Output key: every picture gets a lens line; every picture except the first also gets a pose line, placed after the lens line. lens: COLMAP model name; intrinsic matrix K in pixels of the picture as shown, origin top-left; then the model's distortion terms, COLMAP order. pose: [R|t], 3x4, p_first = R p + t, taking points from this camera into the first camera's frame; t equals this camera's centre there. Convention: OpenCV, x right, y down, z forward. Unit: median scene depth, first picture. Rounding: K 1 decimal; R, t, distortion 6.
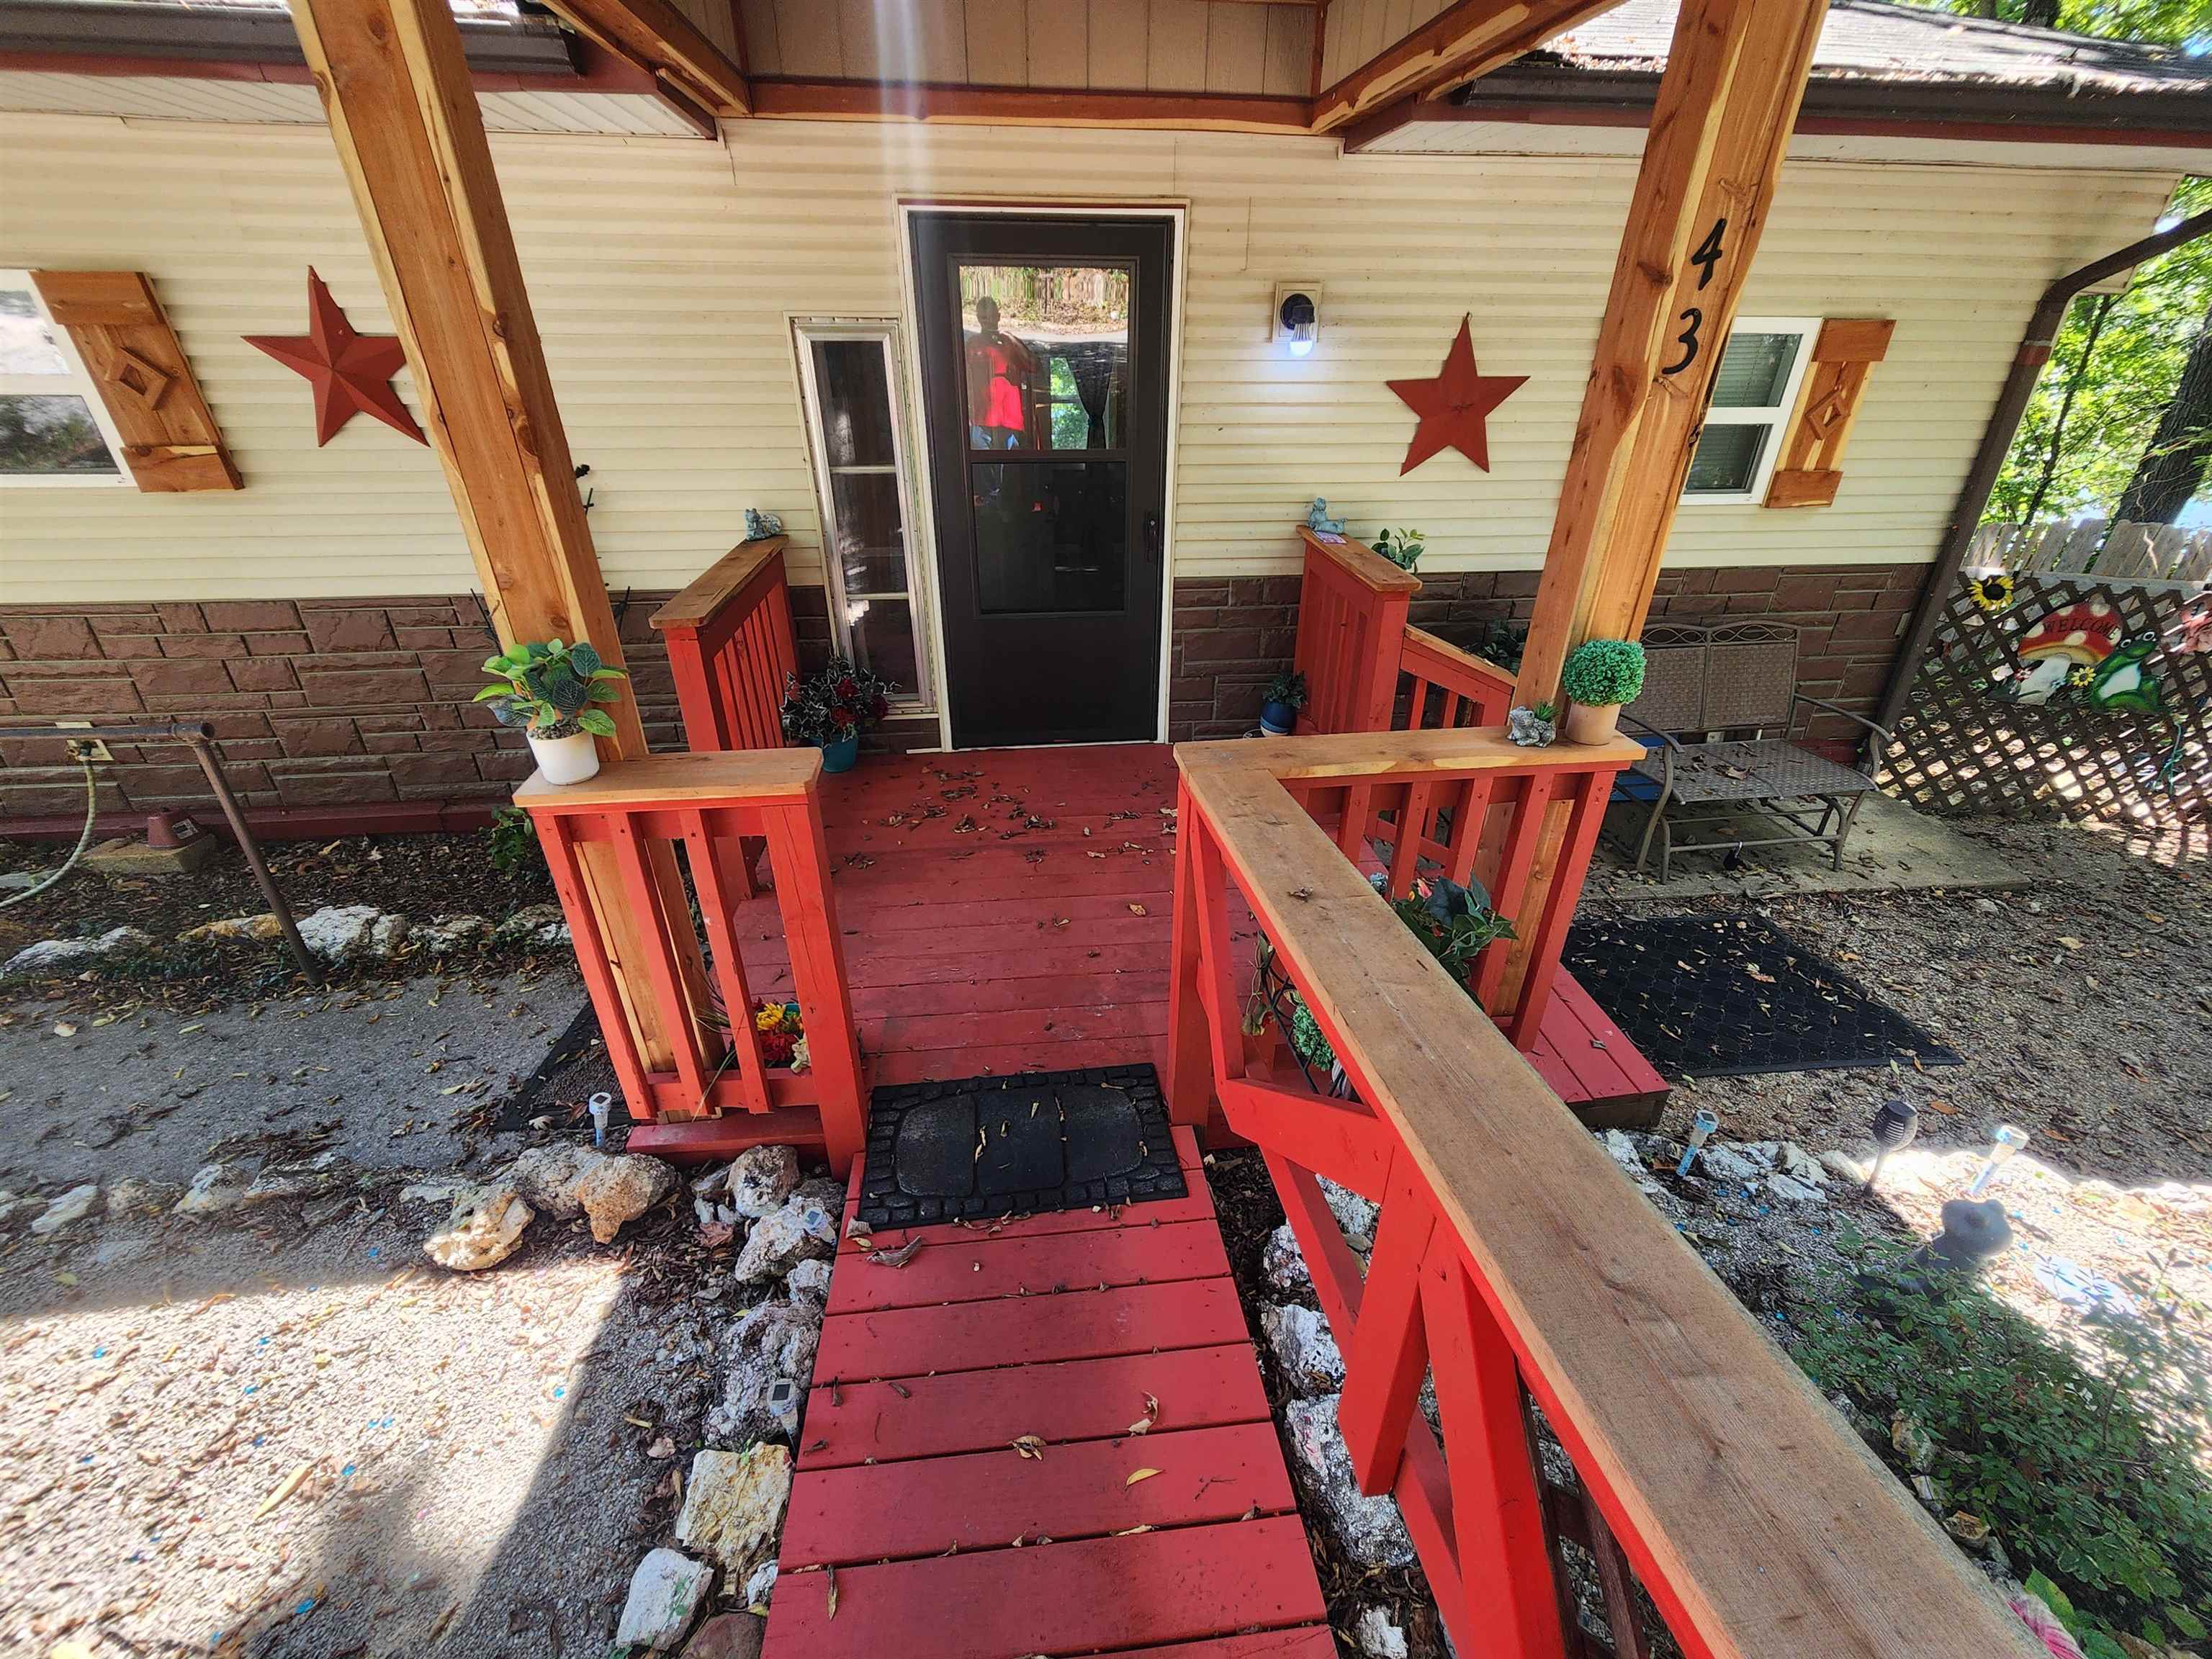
lens RADIAL K [[914.9, 0, 1108.4], [0, 914.9, 818.8], [0, 0, 1]] dist [0.001609, 0.000163]
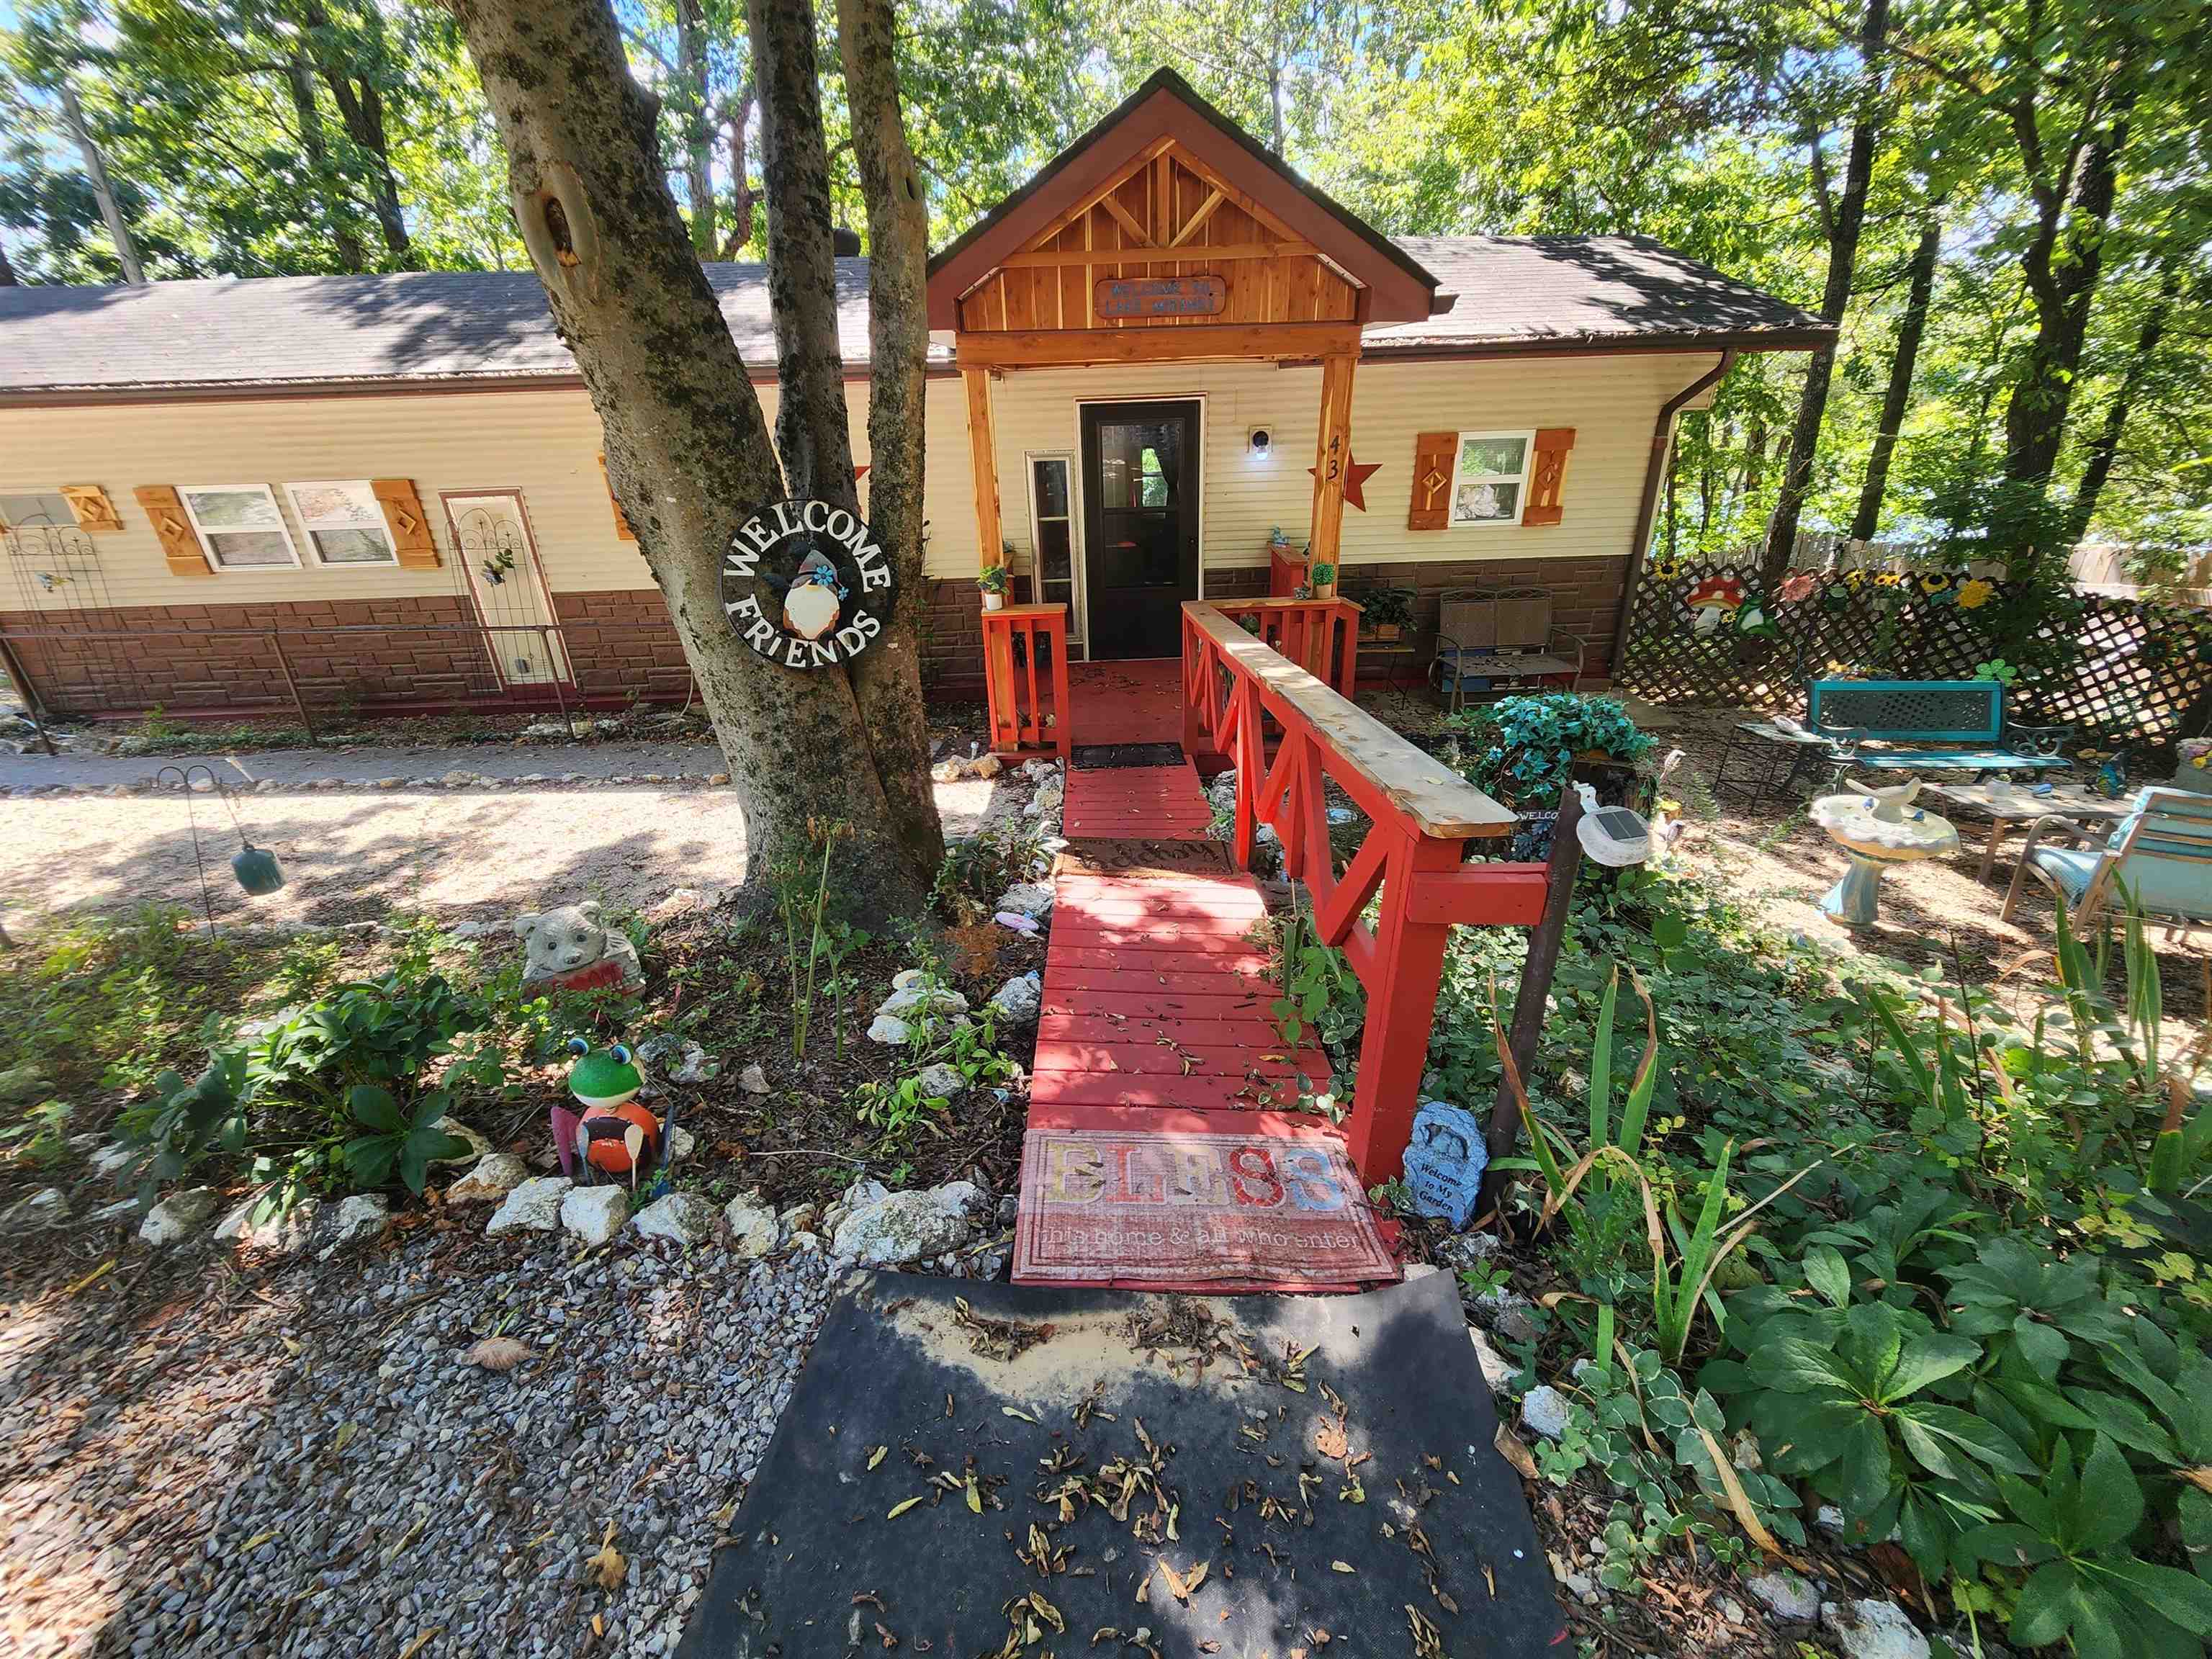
lens RADIAL K [[914.9, 0, 1109.0], [0, 914.9, 834.7], [0, 0, 1]] dist [0.001609, 0.000163]
pose [[0.995414, 0.003962, -0.095583, 0.058915], [-0.007895, 0.999136, -0.040813, 0.399221], [0.095339, 0.041381, 0.994584, -0.980380]]
